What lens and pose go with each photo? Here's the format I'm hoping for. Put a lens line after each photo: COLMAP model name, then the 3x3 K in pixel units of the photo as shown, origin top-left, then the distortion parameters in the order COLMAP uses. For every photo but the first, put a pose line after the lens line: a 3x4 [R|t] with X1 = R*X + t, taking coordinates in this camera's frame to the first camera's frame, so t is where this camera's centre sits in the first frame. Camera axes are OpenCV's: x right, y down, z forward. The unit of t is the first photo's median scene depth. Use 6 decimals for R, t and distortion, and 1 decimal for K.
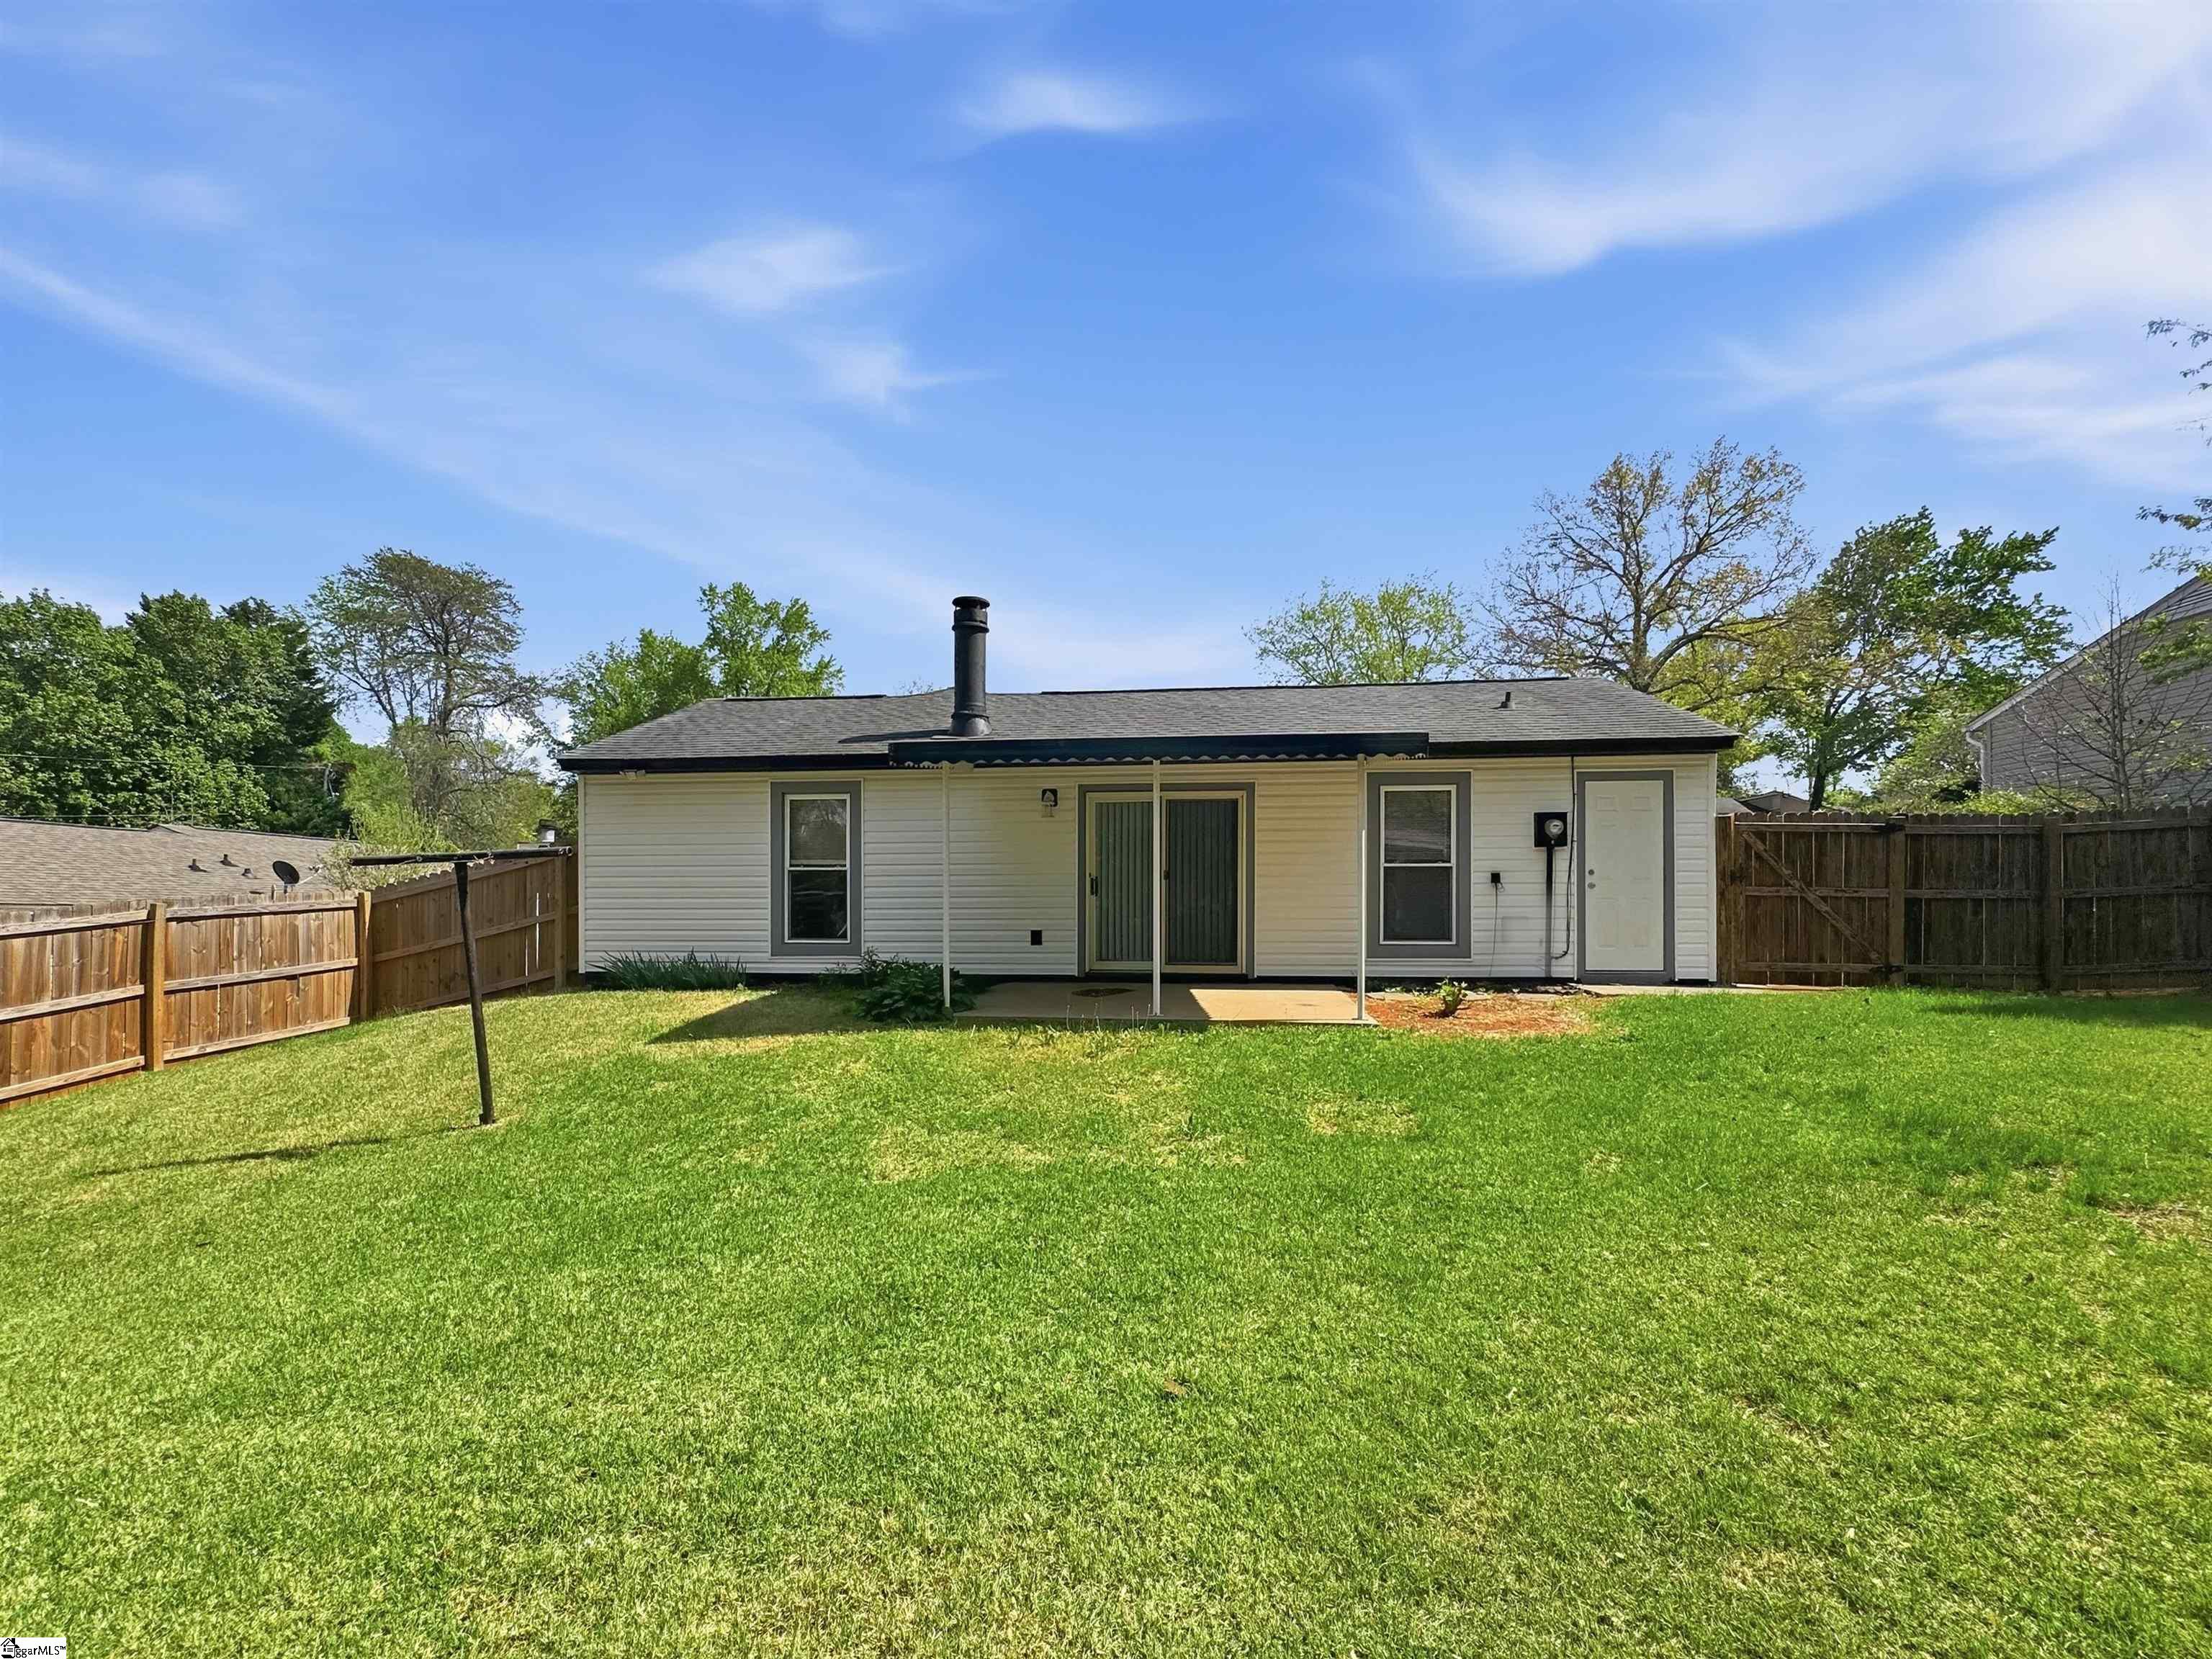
lens RADIAL K [[926.3, 0, 1109.9], [0, 926.3, 892.7], [0, 0, 1]] dist [-0.000925, -0.000093]
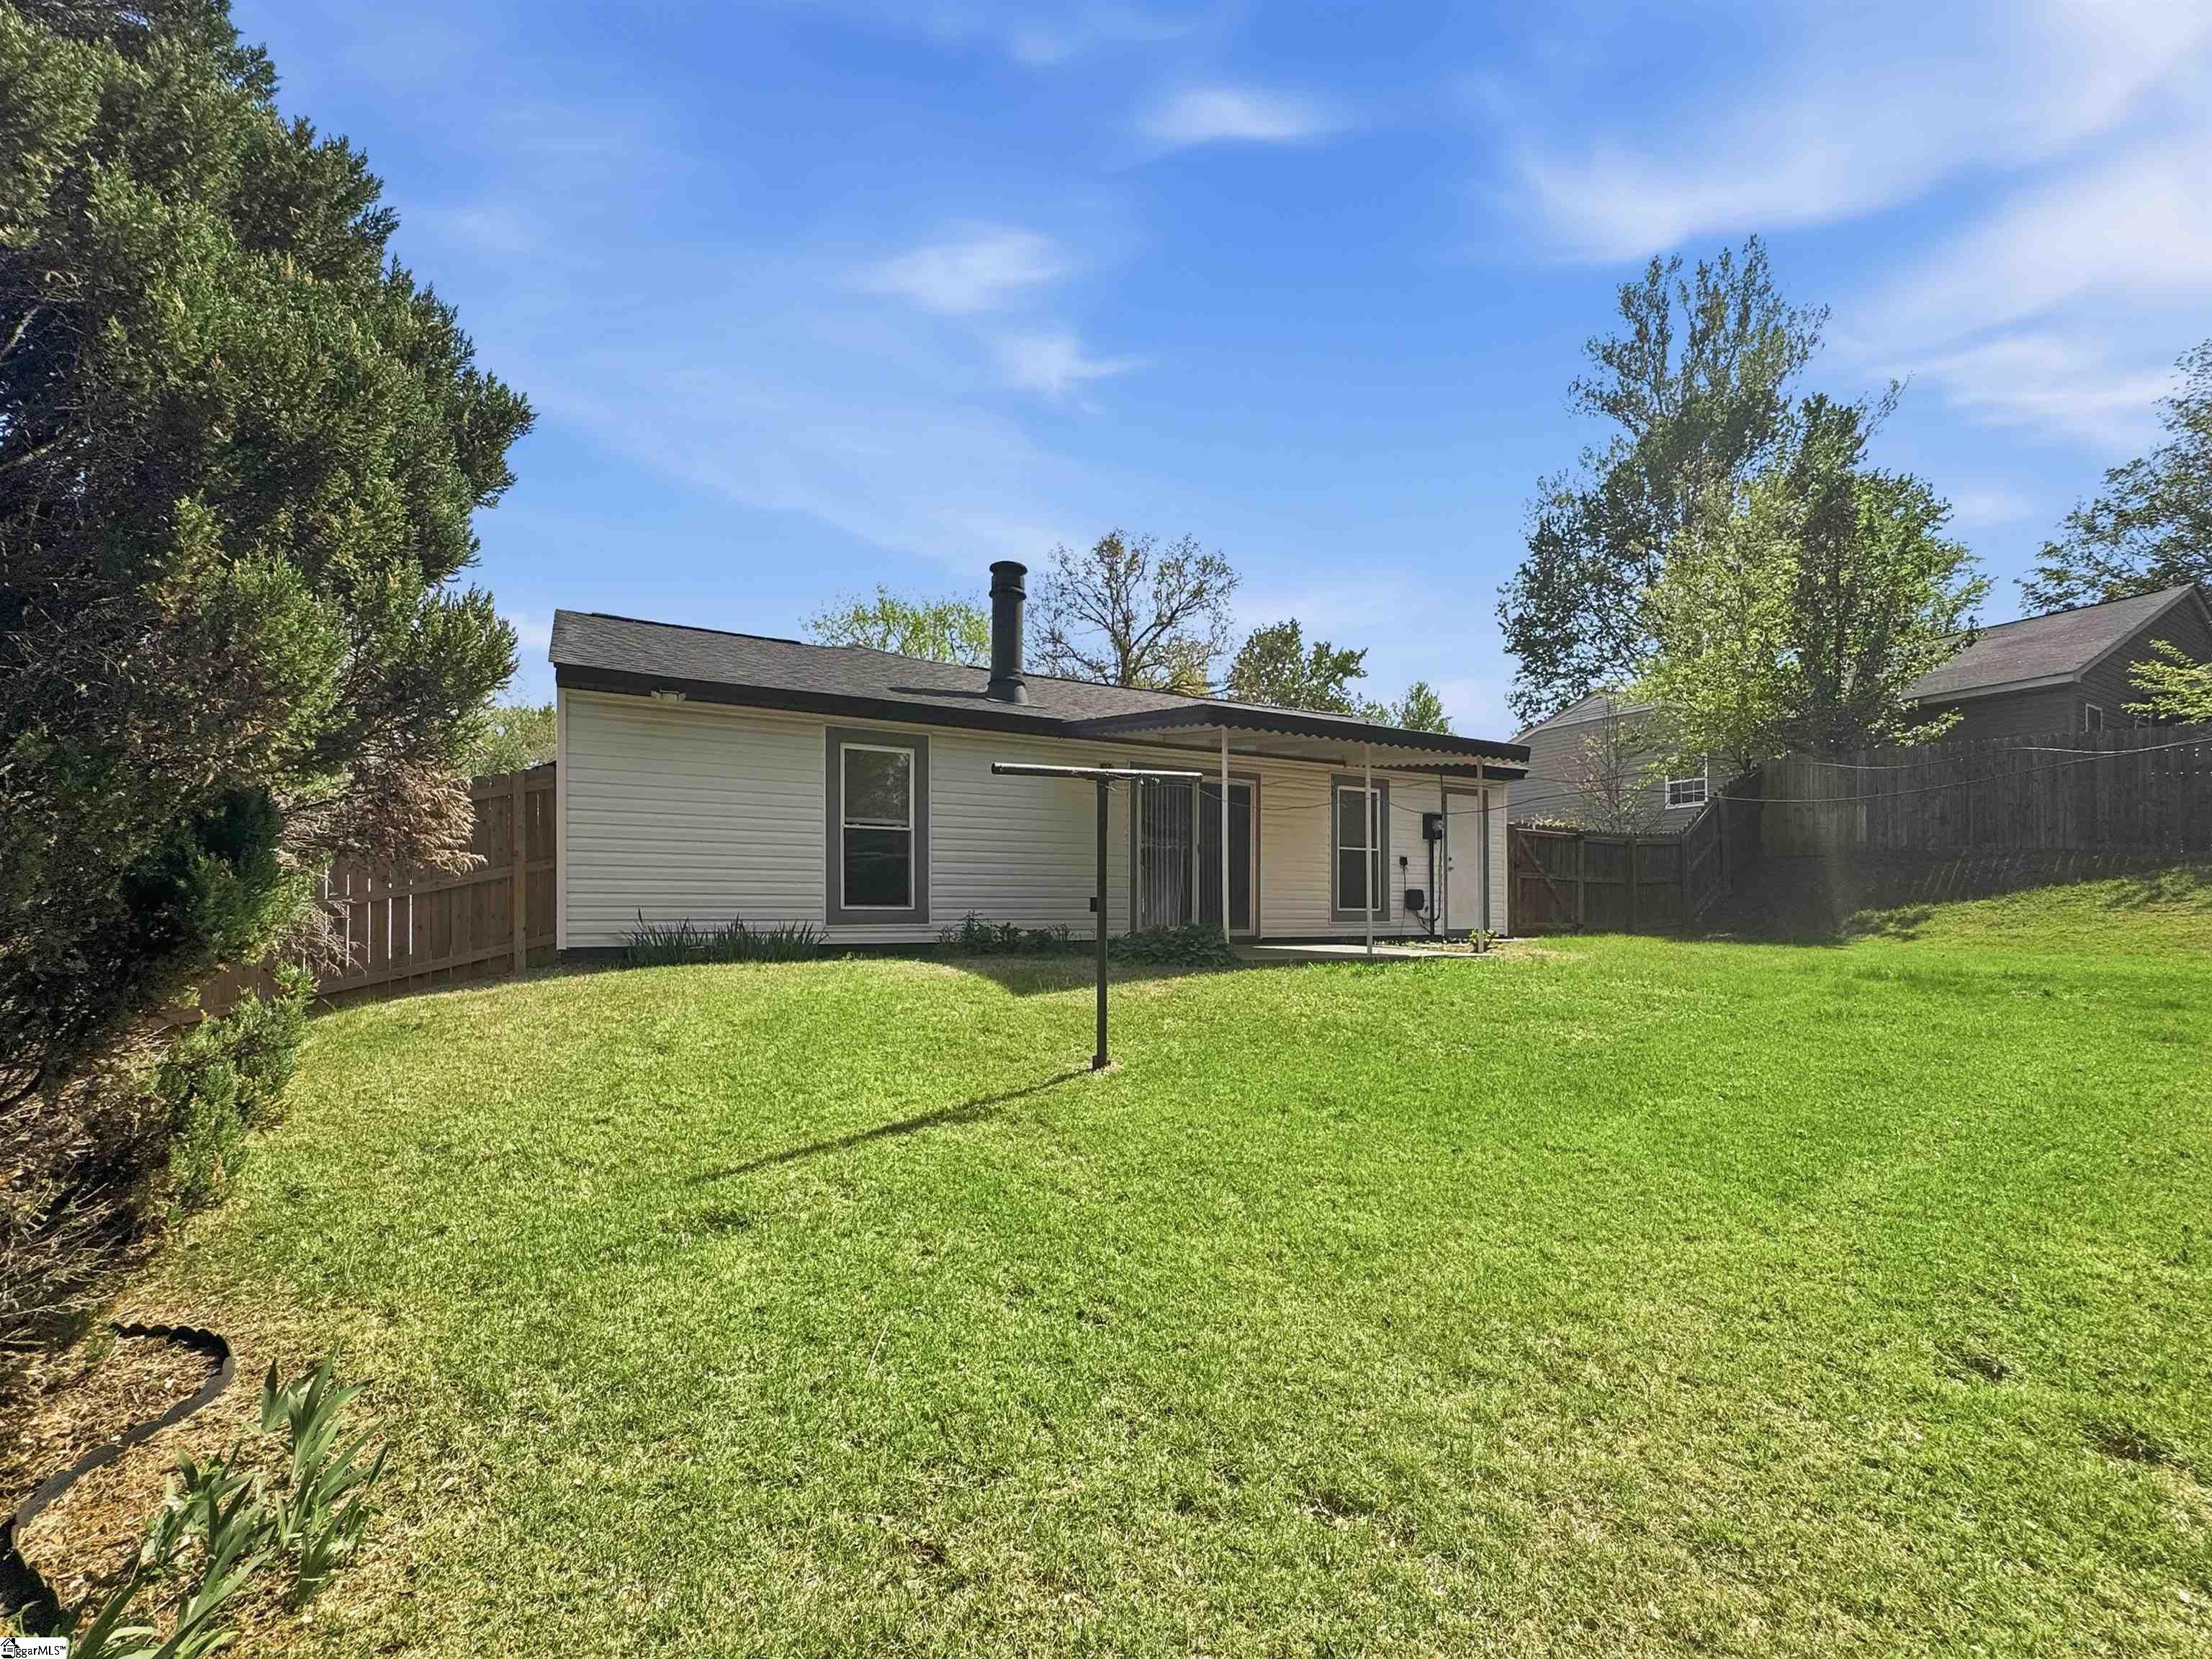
lens RADIAL K [[956.7, 0, 1104.8], [0, 956.7, 838.5], [0, 0, 1]] dist [-0.004104, -0.000465]
pose [[0.819475, 0.048324, 0.571074, -0.666147], [-0.008947, 0.997396, -0.071560, 0.049749], [-0.573045, 0.053532, 0.817773, 0.111965]]
